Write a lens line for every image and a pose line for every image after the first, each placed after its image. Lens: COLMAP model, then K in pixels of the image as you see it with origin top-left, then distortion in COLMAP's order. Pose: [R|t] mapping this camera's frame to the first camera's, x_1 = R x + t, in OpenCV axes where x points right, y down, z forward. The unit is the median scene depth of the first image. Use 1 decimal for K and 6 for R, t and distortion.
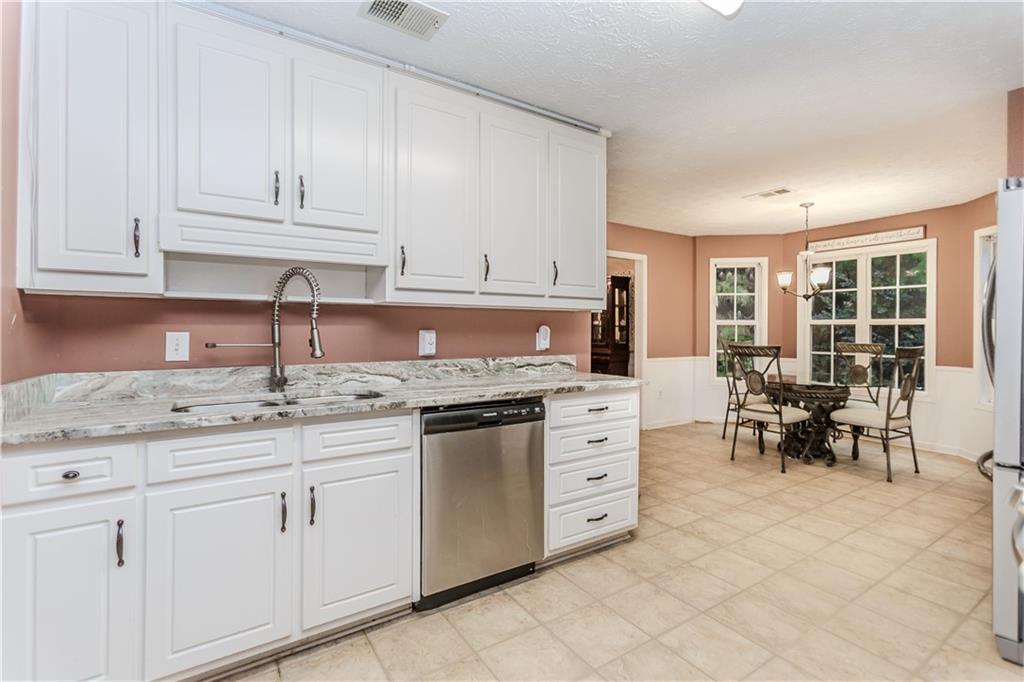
lens RADIAL K [[456.9, 0, 509.7], [0, 456.9, 331.3], [0, 0, 1]] dist [0.003444, 0.002701]
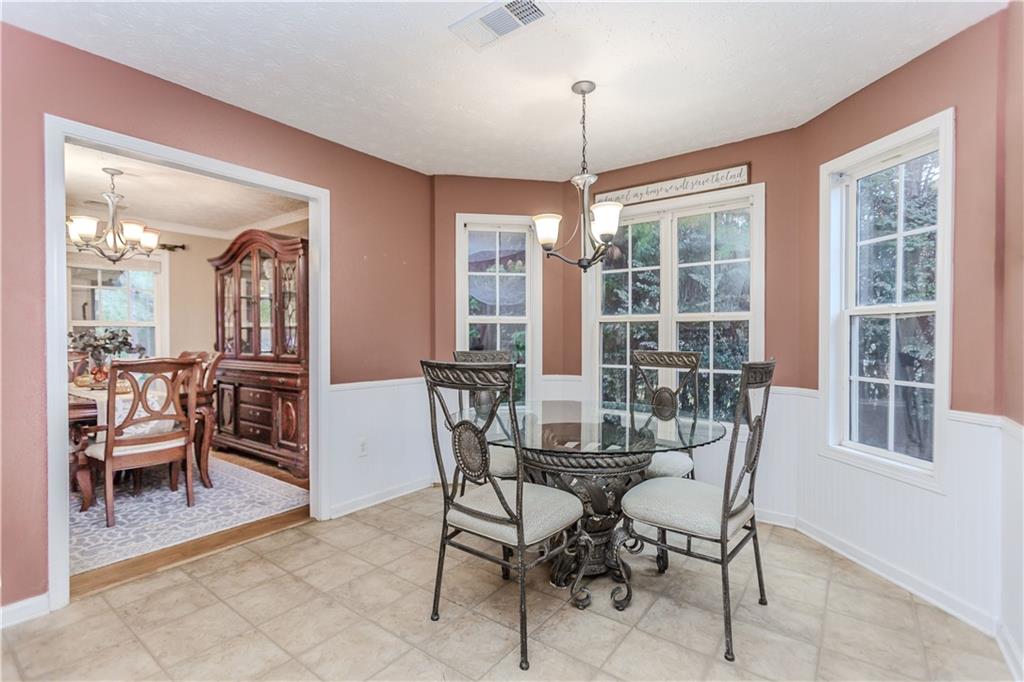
lens RADIAL K [[456.9, 0, 513.7], [0, 456.9, 343.5], [0, 0, 1]] dist [0.003444, 0.002701]
pose [[0.935388, -0.007499, 0.353544, 0.448838], [0.004583, 0.999948, 0.009083, 0.011693], [-0.353593, -0.006876, 0.935374, 0.623822]]
